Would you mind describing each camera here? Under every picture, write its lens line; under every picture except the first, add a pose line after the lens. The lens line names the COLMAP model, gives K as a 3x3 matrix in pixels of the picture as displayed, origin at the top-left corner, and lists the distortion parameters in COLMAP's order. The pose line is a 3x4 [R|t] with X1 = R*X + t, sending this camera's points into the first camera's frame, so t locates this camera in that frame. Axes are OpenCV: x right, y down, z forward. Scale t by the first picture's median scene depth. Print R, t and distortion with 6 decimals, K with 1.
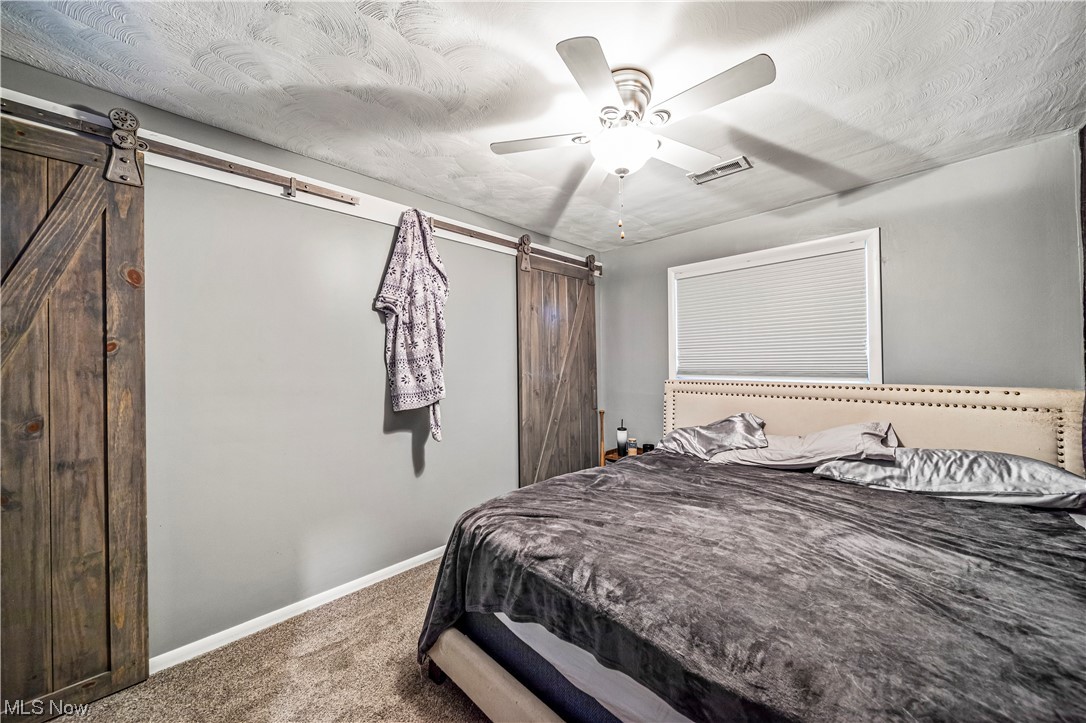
lens RADIAL K [[378.2, 0, 543.0], [0, 378.2, 358.8], [0, 0, 1]] dist [-0.000343, -0.000369]
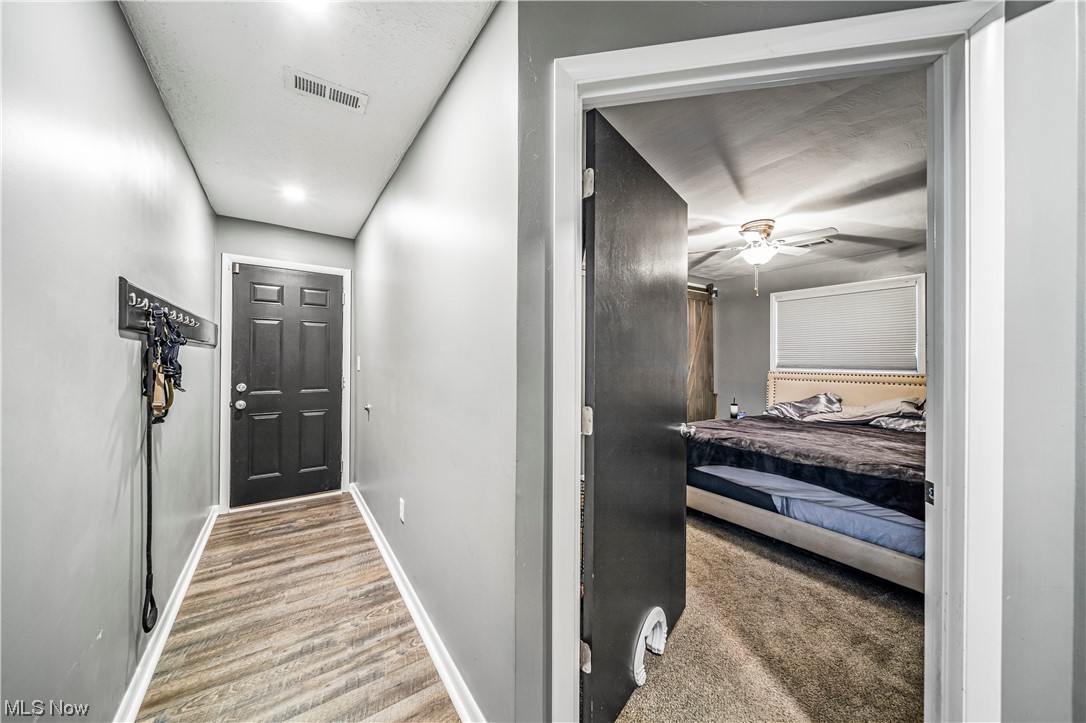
lens RADIAL K [[378.2, 0, 543.0], [0, 378.2, 358.8], [0, 0, 1]] dist [-0.000343, -0.000369]
pose [[0.983986, 0.012379, -0.177816, -0.357940], [-0.011456, 0.999915, 0.006221, 0.011536], [0.177878, -0.004085, 0.984044, -0.775439]]
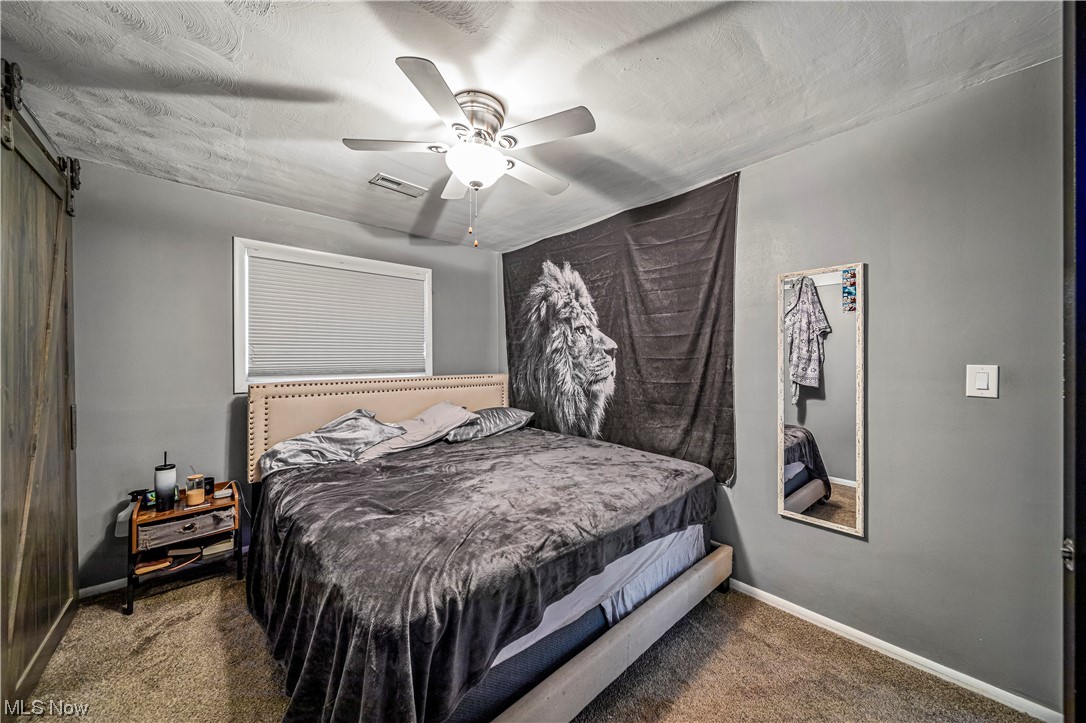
lens RADIAL K [[378.2, 0, 543.0], [0, 378.2, 358.8], [0, 0, 1]] dist [-0.000343, -0.000369]
pose [[0.058879, 0.005261, 0.998251, -0.538653], [-0.008699, 0.999951, -0.004757, 0.002702], [-0.998227, -0.008404, 0.058922, 0.473167]]
